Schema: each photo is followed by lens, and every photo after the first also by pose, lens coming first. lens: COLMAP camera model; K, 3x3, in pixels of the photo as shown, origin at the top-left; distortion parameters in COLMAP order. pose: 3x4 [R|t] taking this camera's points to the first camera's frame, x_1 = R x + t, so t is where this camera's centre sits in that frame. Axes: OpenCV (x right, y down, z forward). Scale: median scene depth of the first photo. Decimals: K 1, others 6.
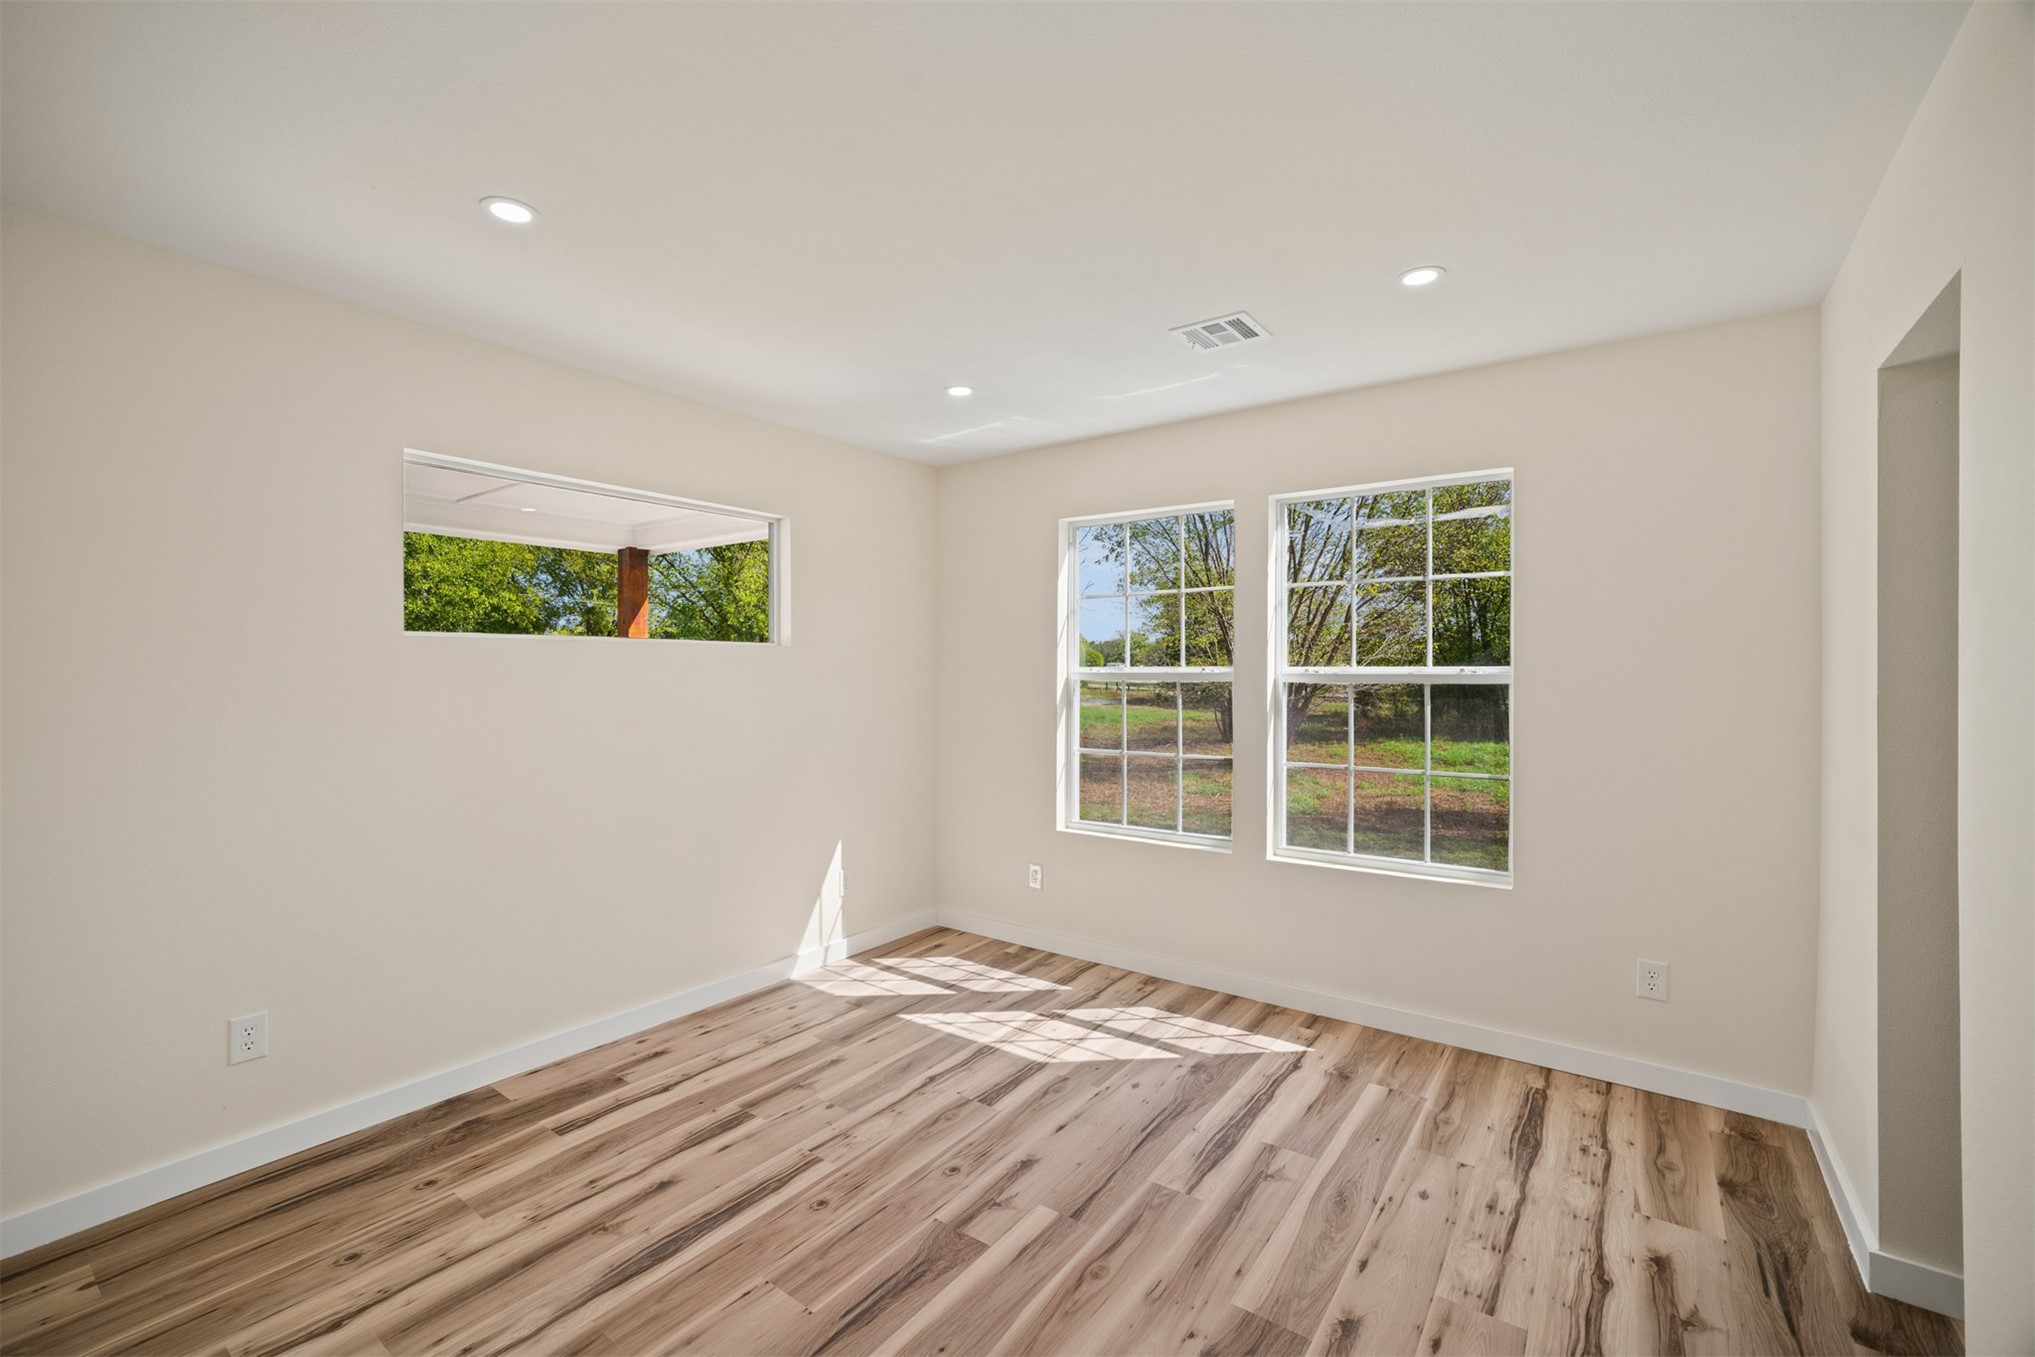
lens RADIAL K [[844.4, 0, 1027.8], [0, 844.4, 662.7], [0, 0, 1]] dist [-0.003144, 0.001798]
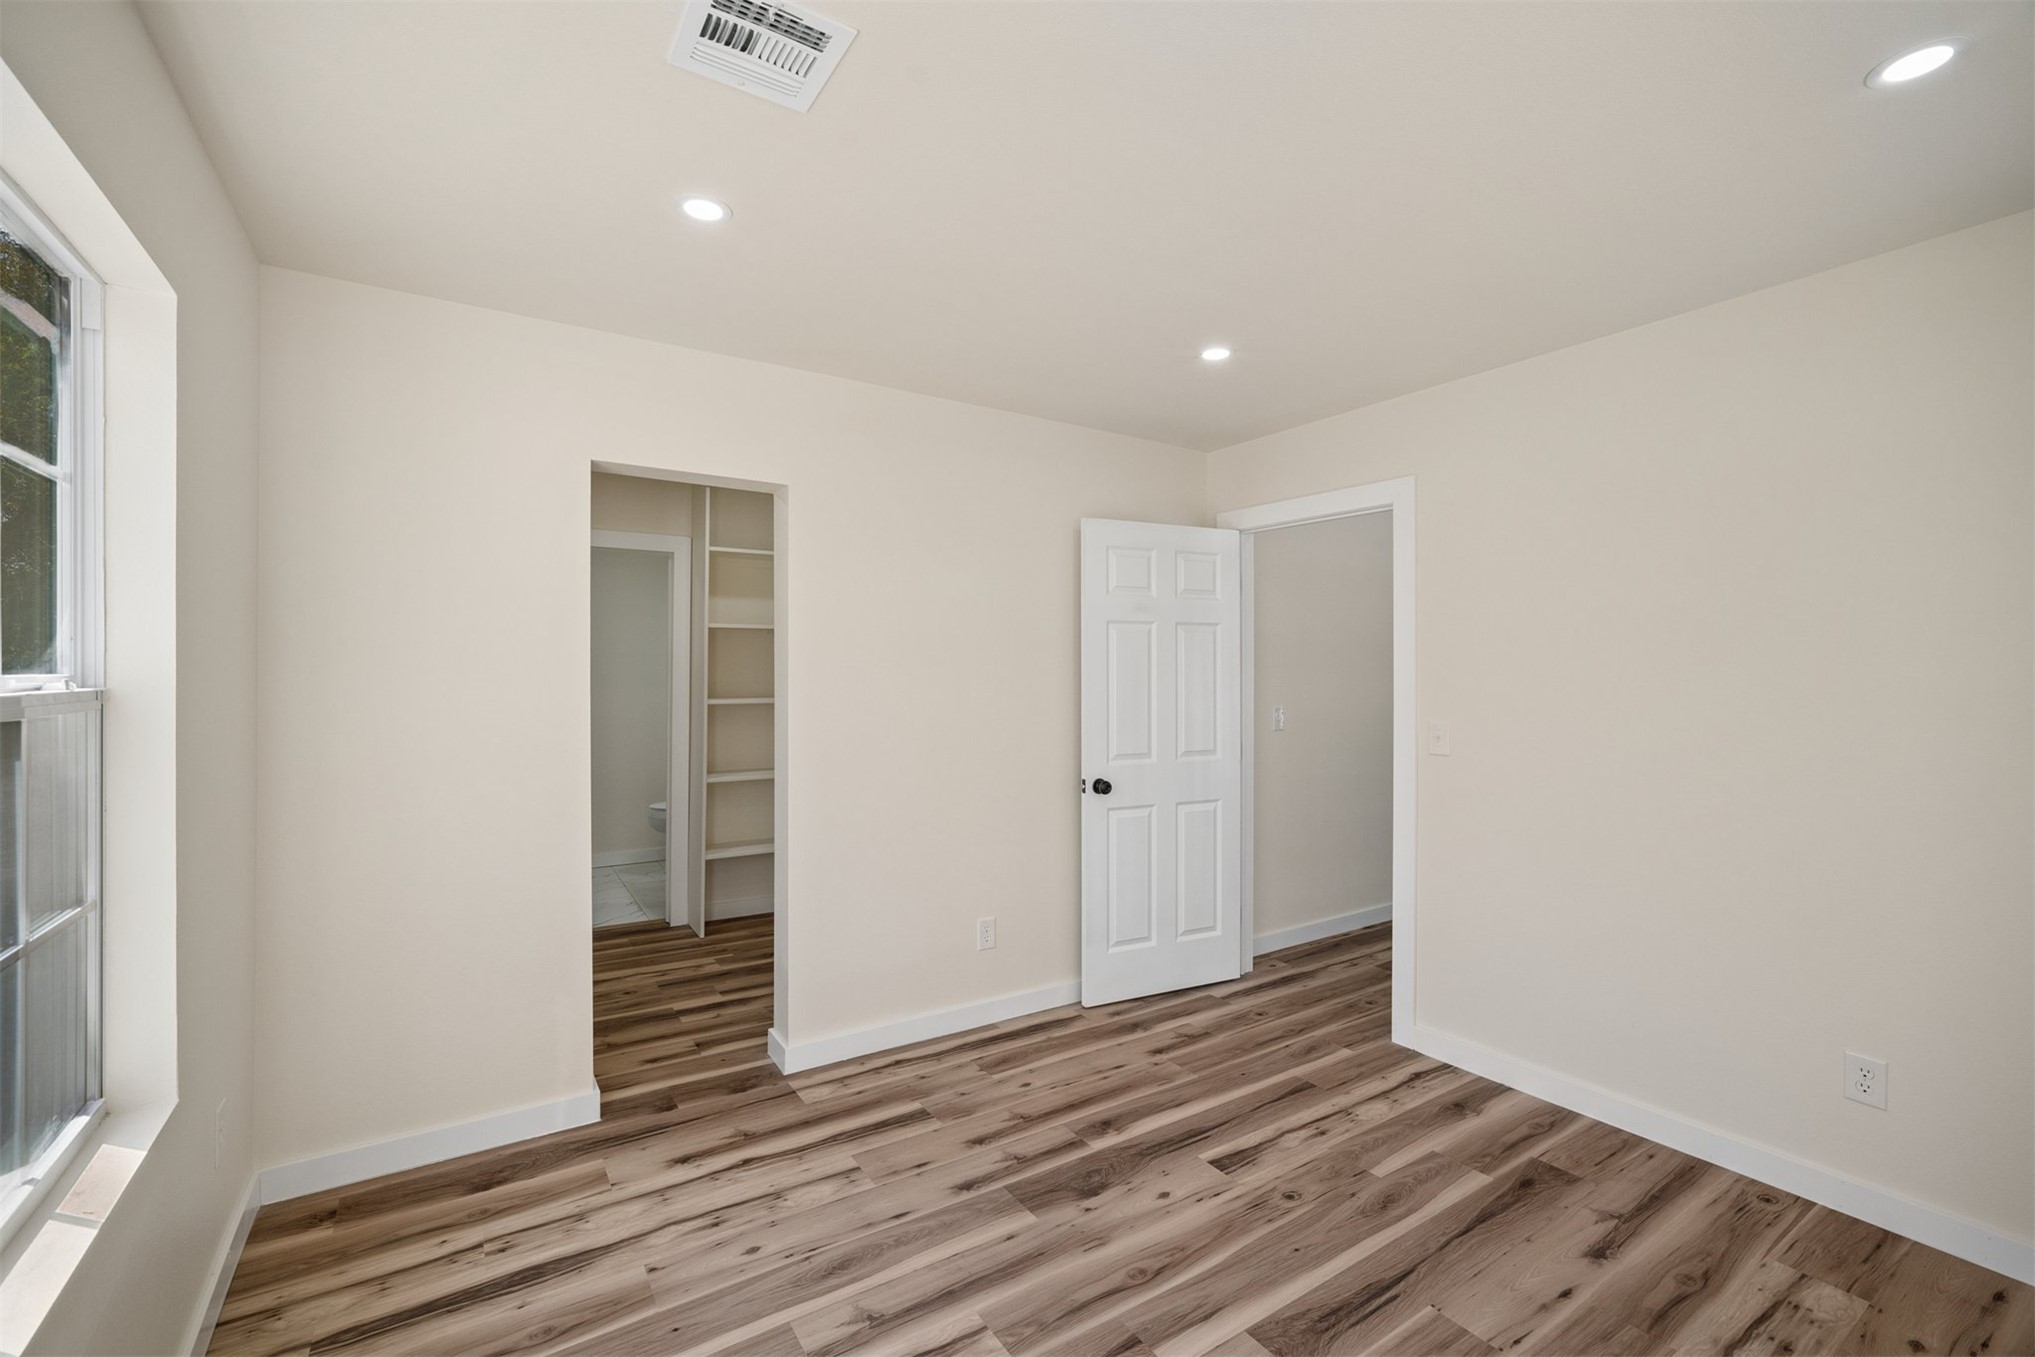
lens RADIAL K [[844.4, 0, 1011.5], [0, 844.4, 694.8], [0, 0, 1]] dist [-0.003144, 0.001798]
pose [[-0.925161, -0.013645, 0.379330, -0.149773], [-0.005562, 0.999734, 0.022397, 0.005031], [-0.379535, 0.018611, -0.924990, 1.970514]]
